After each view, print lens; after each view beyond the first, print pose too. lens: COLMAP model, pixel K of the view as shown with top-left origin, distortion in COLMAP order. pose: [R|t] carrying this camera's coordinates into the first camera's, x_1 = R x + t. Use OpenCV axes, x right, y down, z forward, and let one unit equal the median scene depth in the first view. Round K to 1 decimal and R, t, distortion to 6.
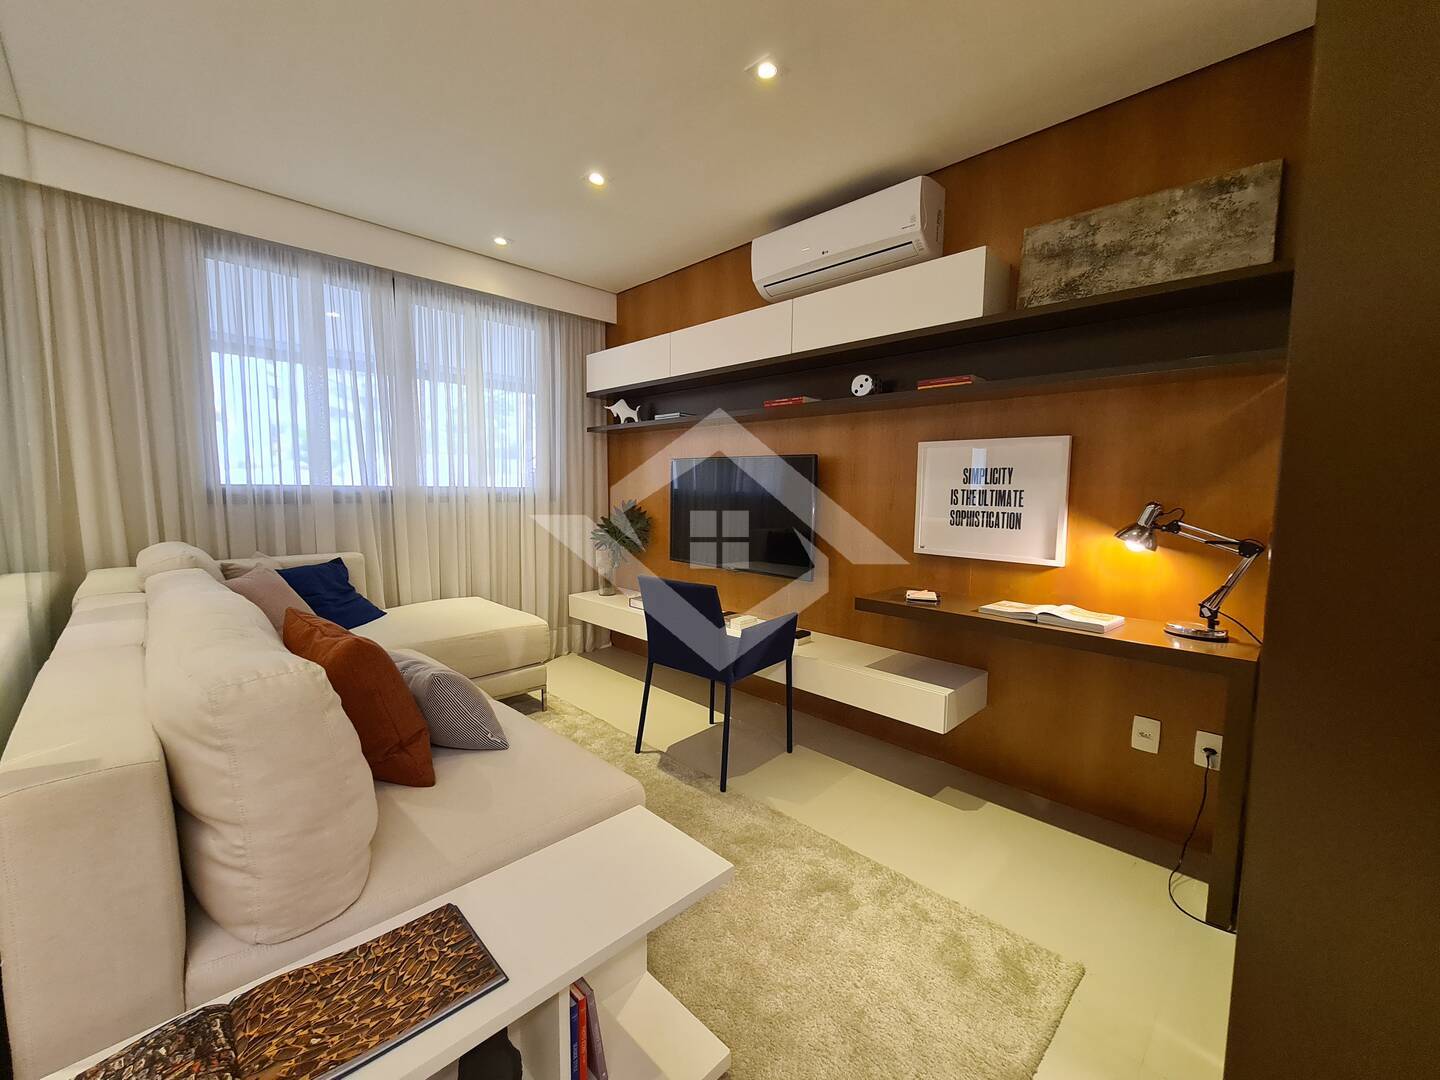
lens RADIAL K [[587.3, 0, 716.6], [0, 587.3, 540.9], [0, 0, 1]] dist [-0.001790, 0.000362]
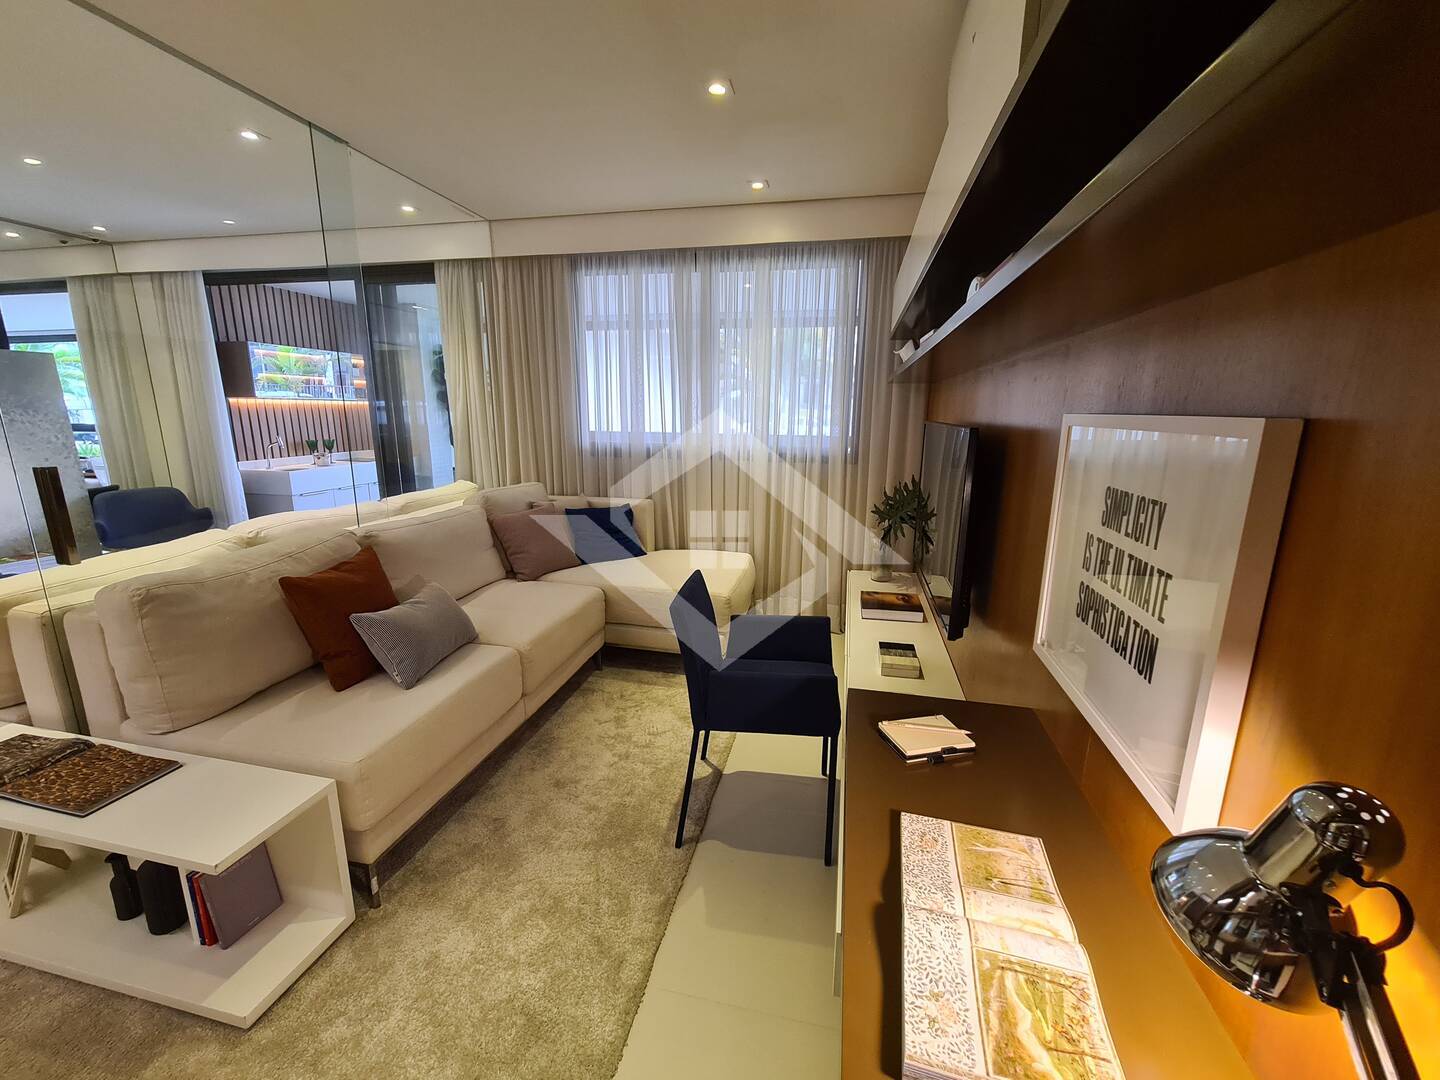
lens RADIAL K [[587.3, 0, 716.6], [0, 587.3, 540.9], [0, 0, 1]] dist [-0.001790, 0.000362]
pose [[0.535313, 0.174454, -0.826442, 0.563027], [-0.081652, 0.984544, 0.154939, -0.115519], [0.840698, -0.015460, 0.541284, 0.526078]]
